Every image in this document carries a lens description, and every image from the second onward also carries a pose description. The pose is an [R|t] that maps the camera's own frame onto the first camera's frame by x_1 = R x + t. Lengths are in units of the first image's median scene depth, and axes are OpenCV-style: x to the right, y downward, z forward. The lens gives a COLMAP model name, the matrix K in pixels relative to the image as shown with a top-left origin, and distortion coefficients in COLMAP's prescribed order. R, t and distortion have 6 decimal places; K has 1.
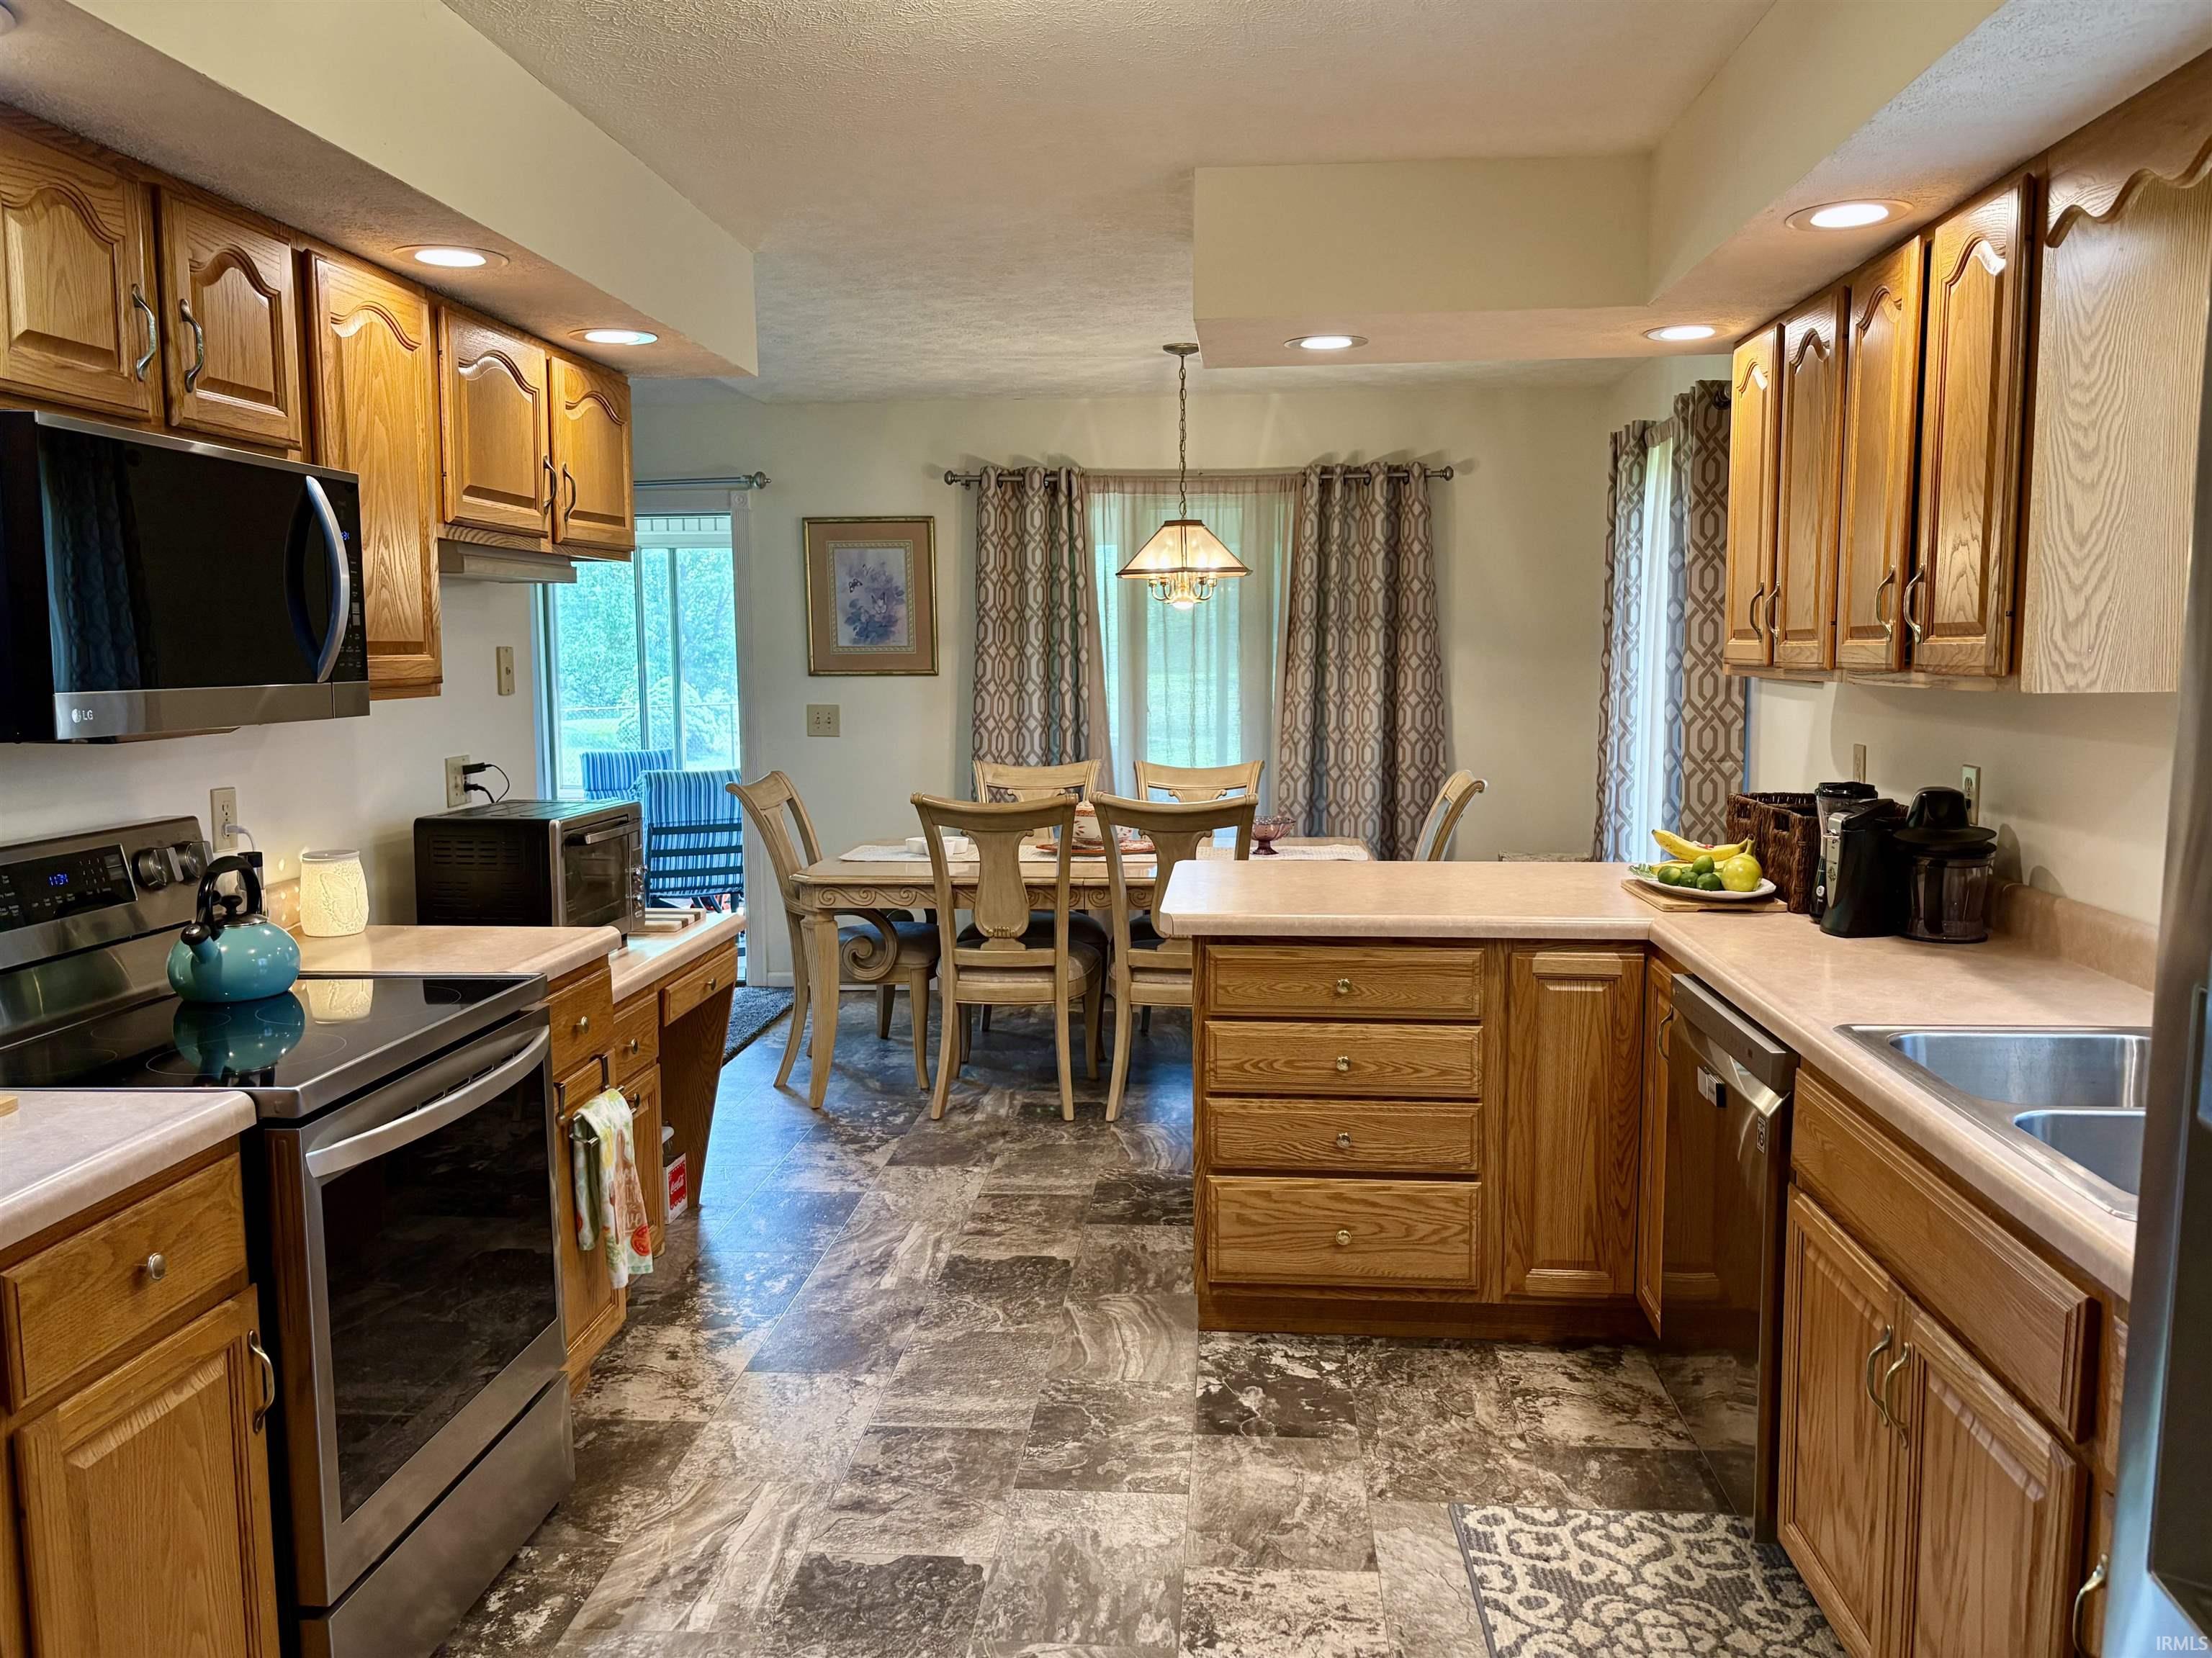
lens RADIAL K [[1723.2, 0, 1107.5], [0, 1723.2, 832.7], [0, 0, 1]] dist [0.050025, -0.003563]
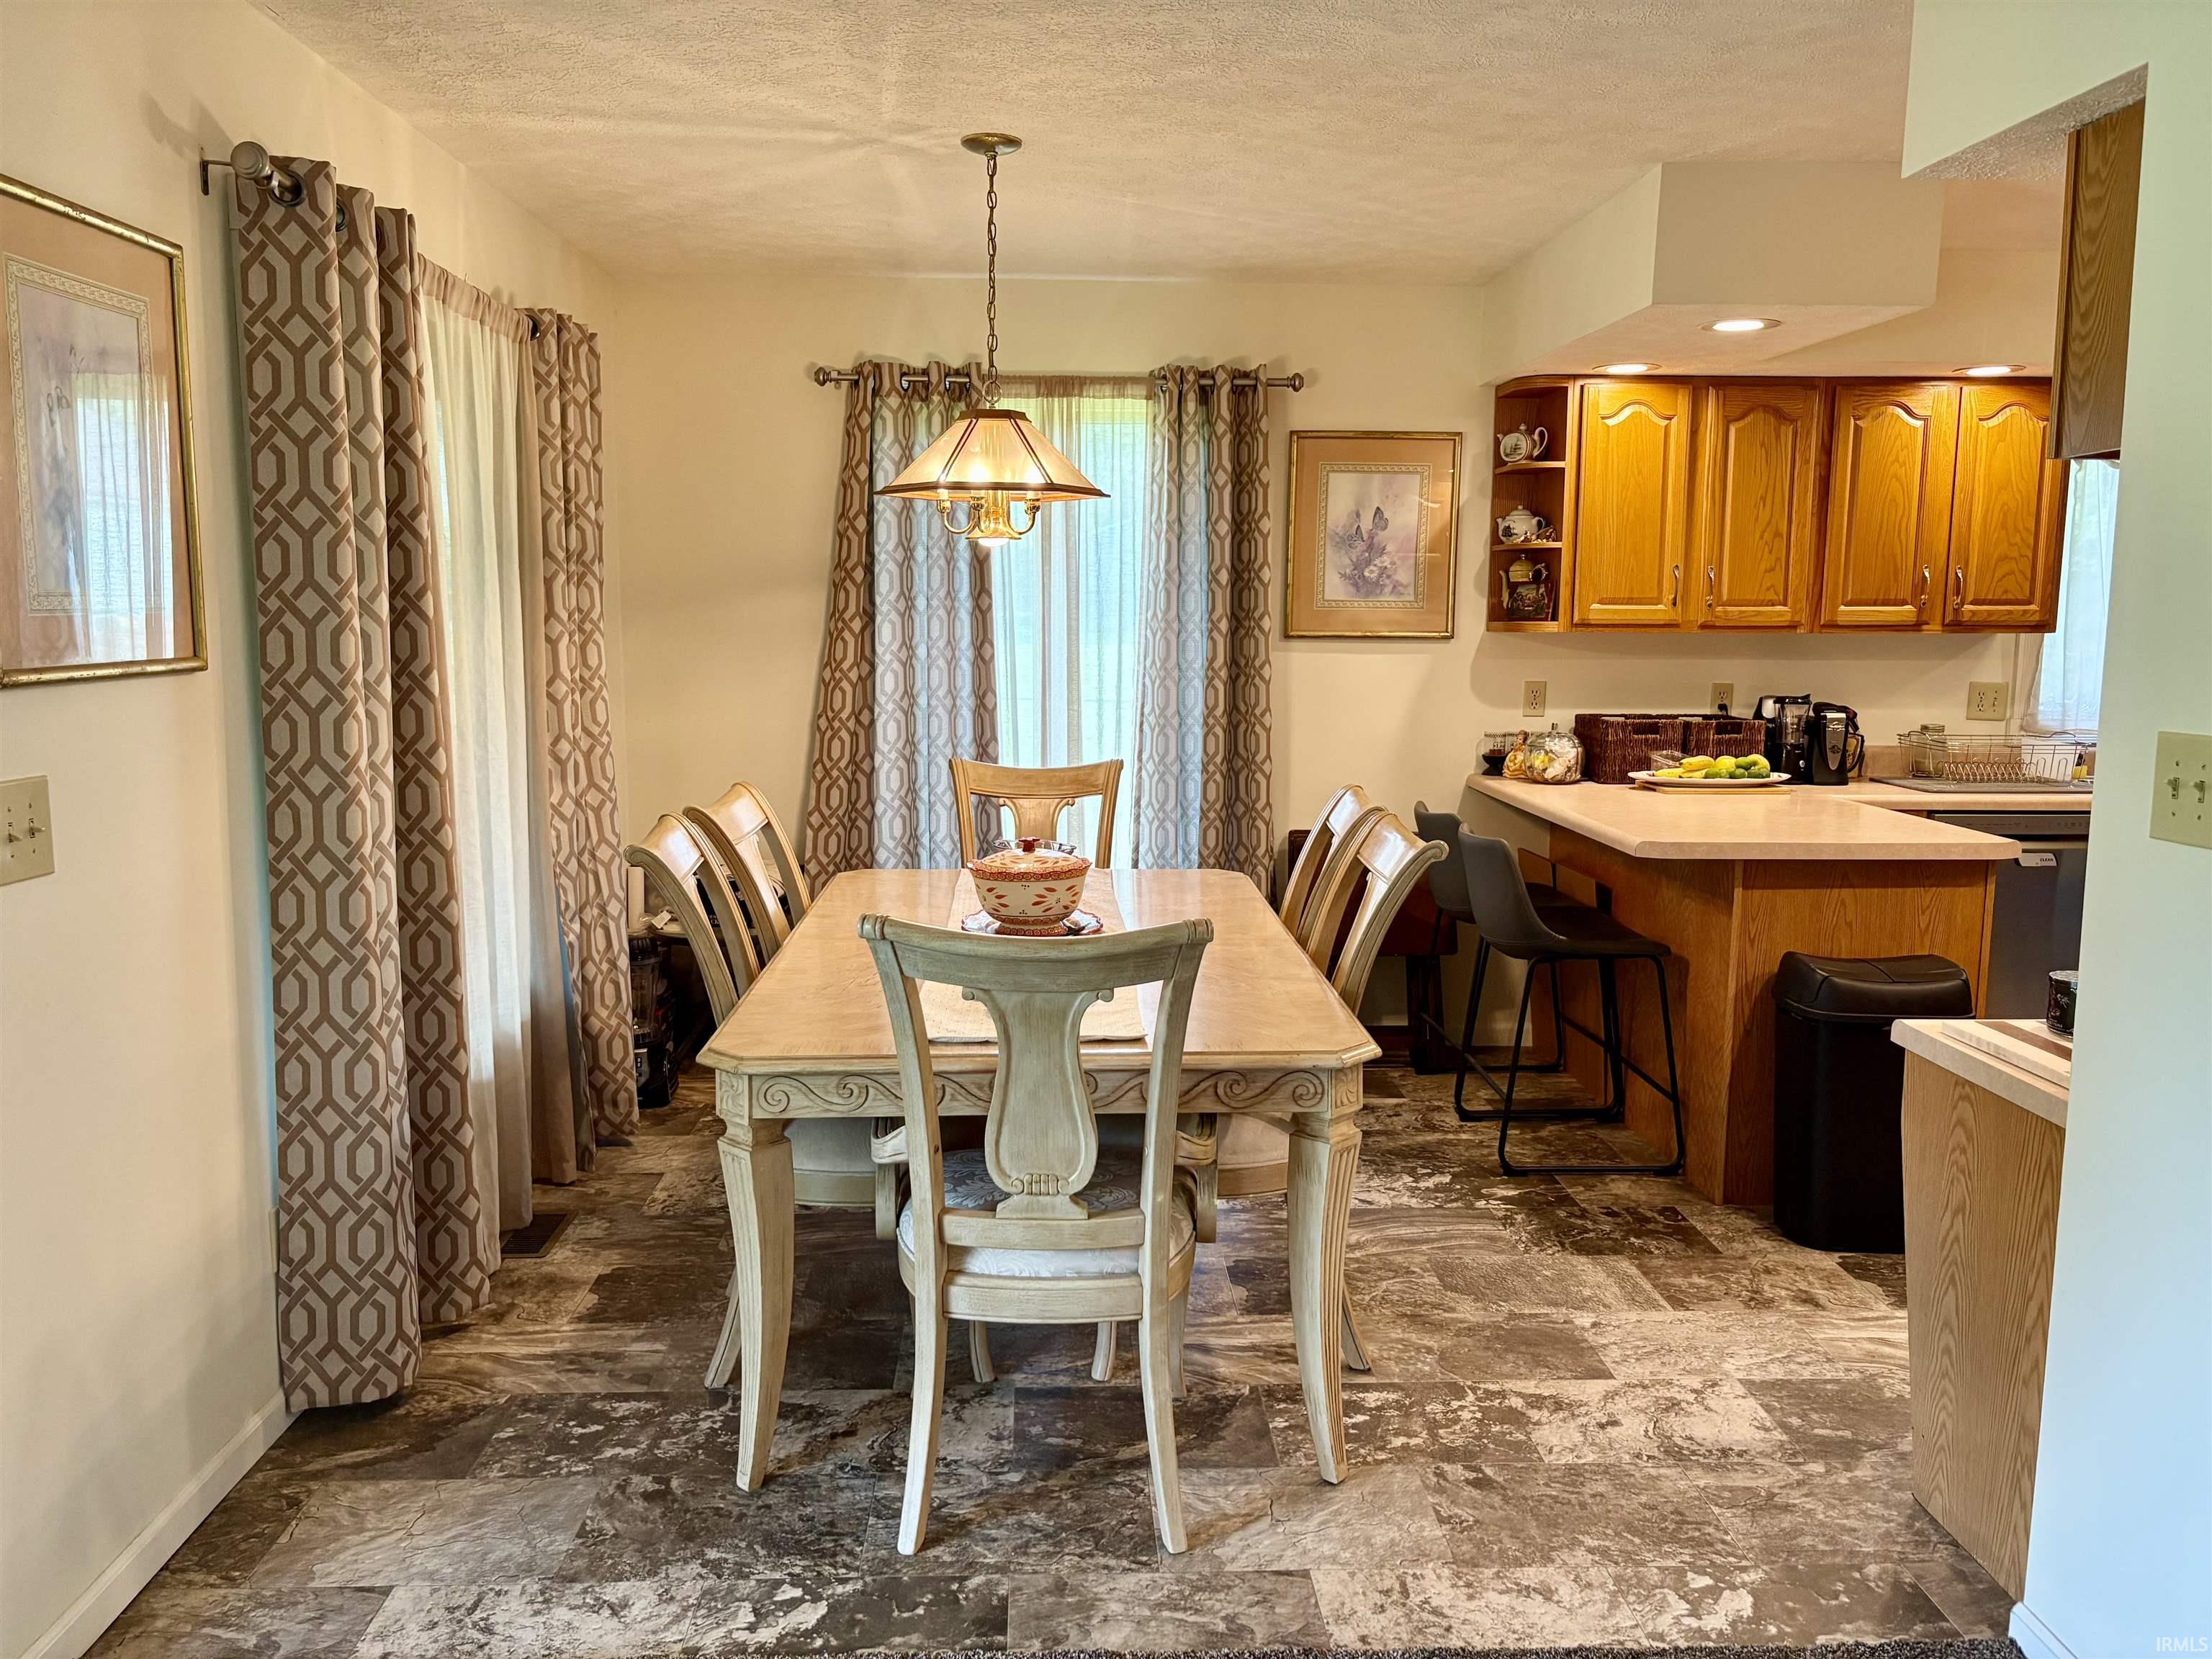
lens RADIAL K [[1688.2, 0, 1105.9], [0, 1688.2, 839.3], [0, 0, 1]] dist [0.050497, -0.051054]
pose [[-0.124042, -0.128640, 0.983903, -1.005815], [0.102203, 0.984631, 0.141620, -0.175621], [-0.987000, 0.118125, -0.108988, 1.721327]]
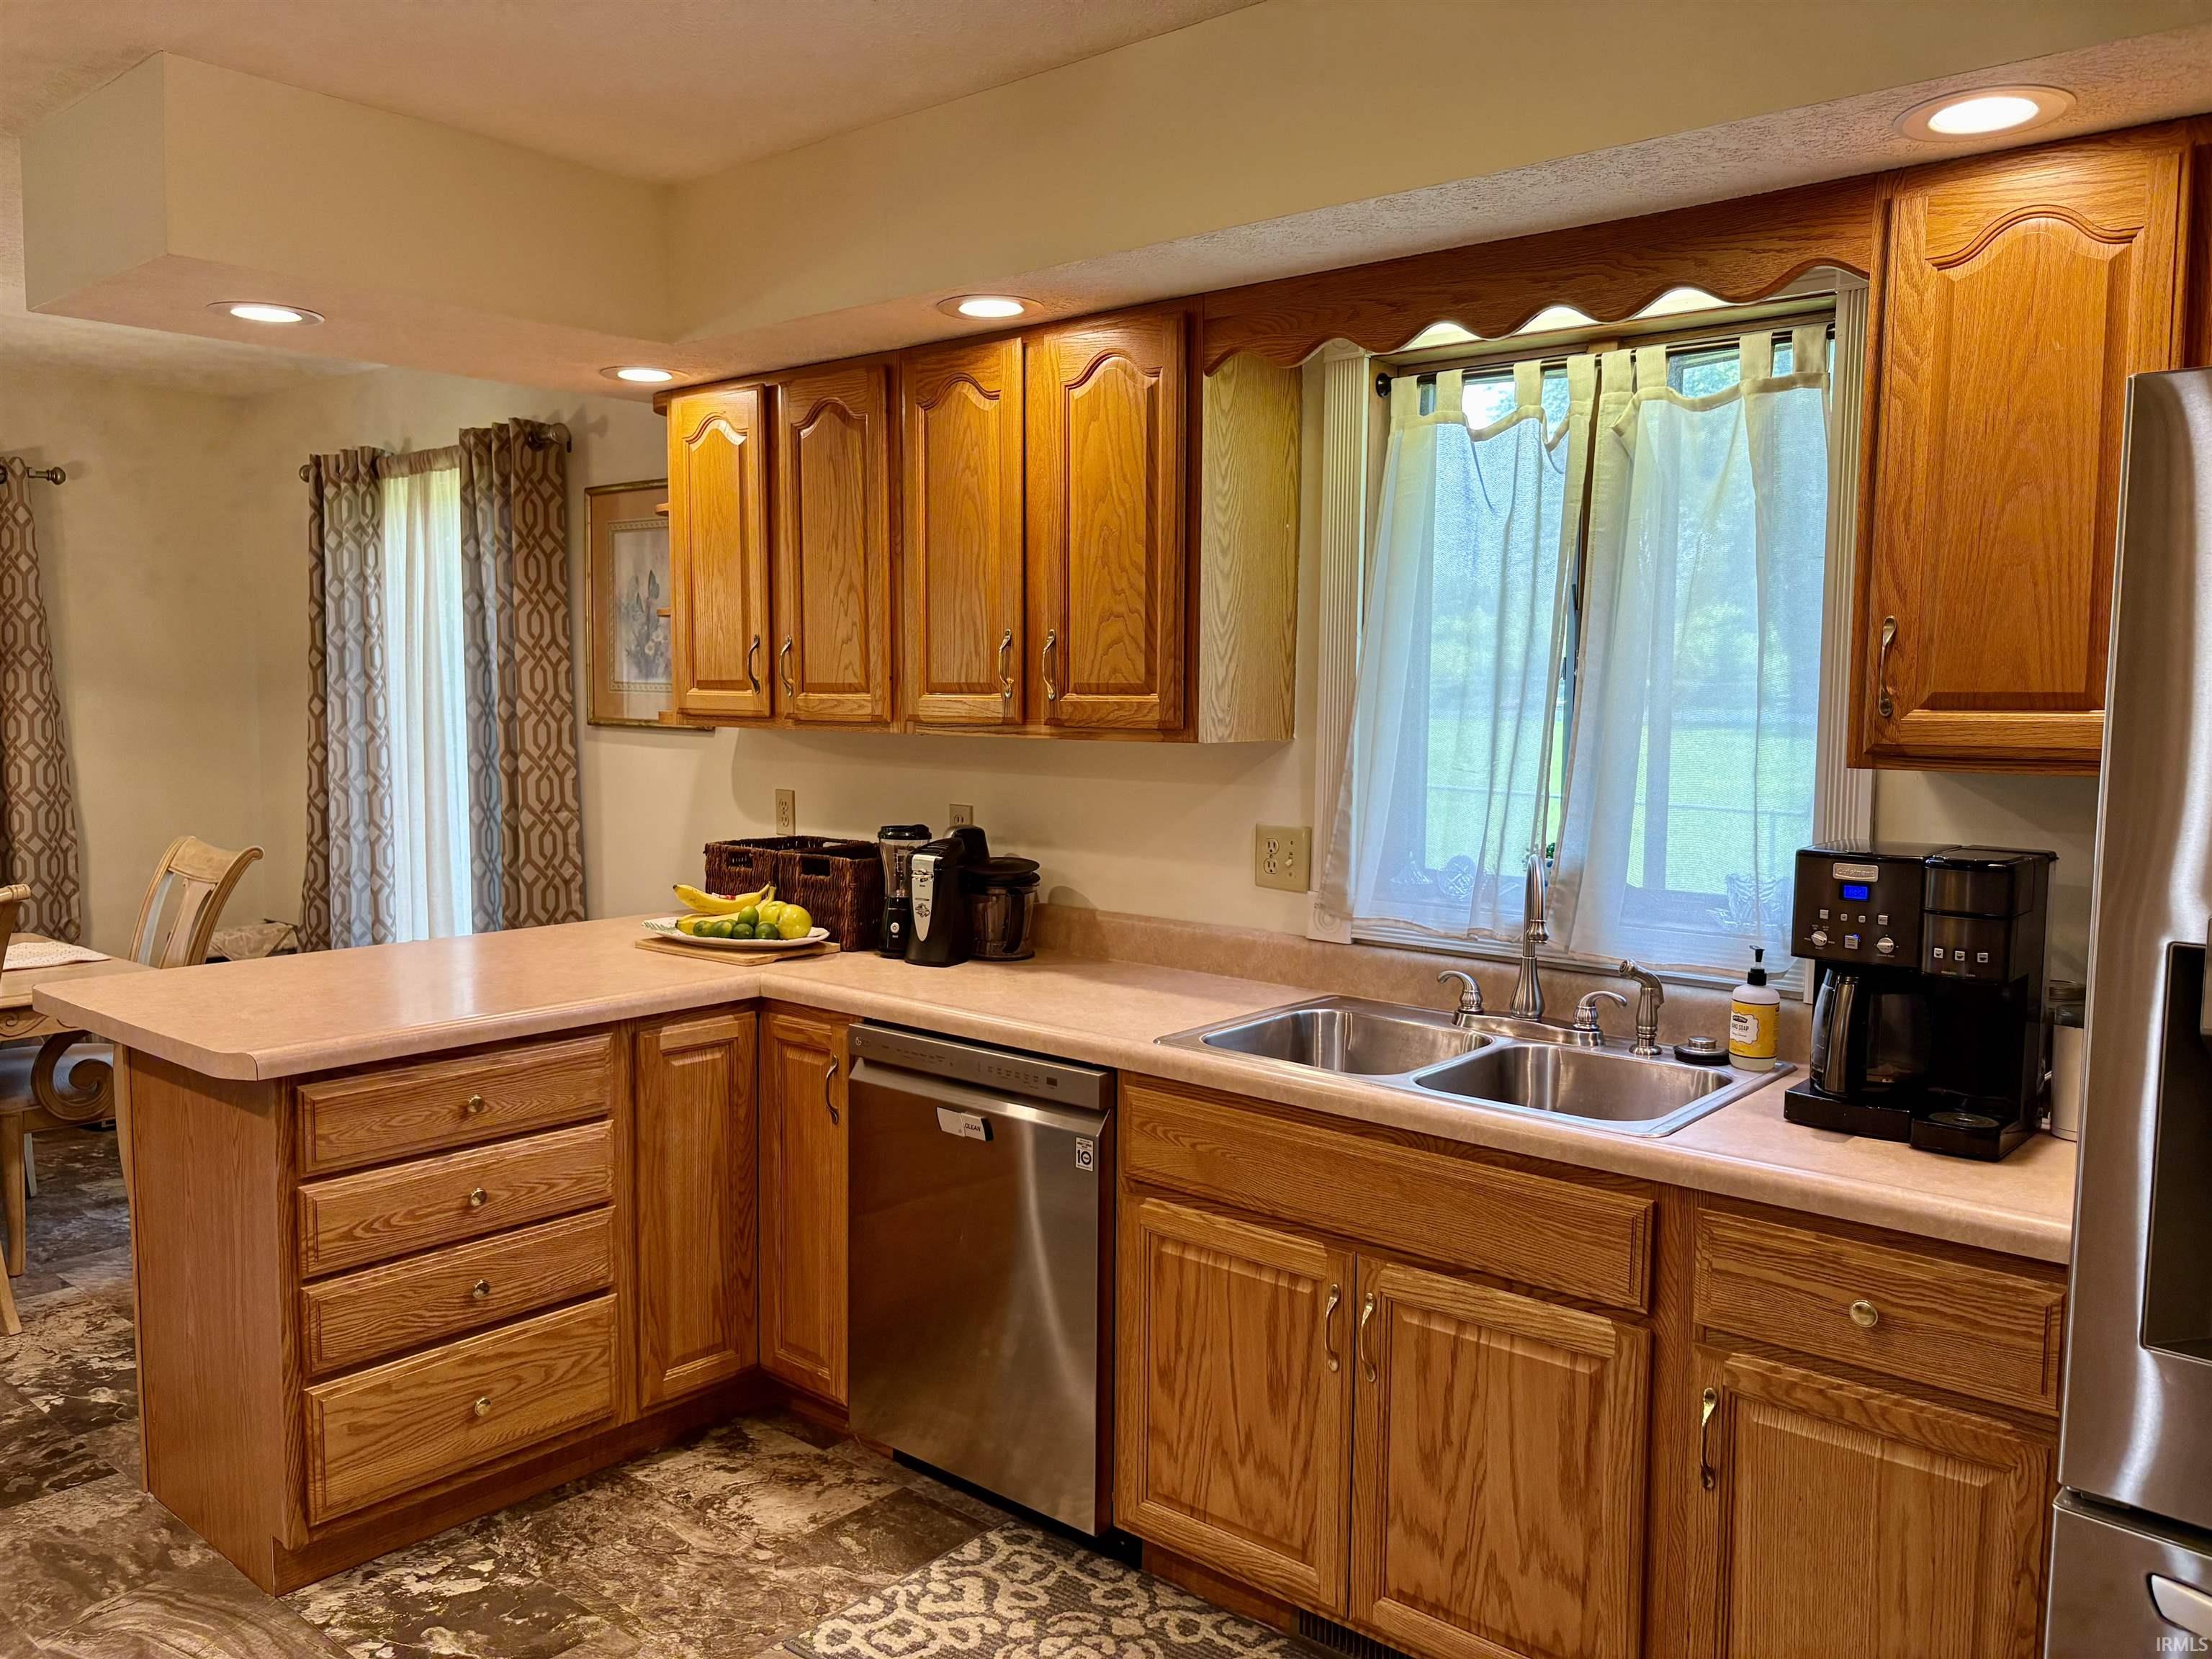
lens RADIAL K [[1688.2, 0, 1105.9], [0, 1688.2, 839.3], [0, 0, 1]] dist [0.050497, -0.051054]
pose [[0.592514, -0.063444, 0.803058, -0.325978], [0.077320, 0.996770, 0.021700, -0.031747], [-0.801841, 0.049235, 0.595505, 0.261892]]
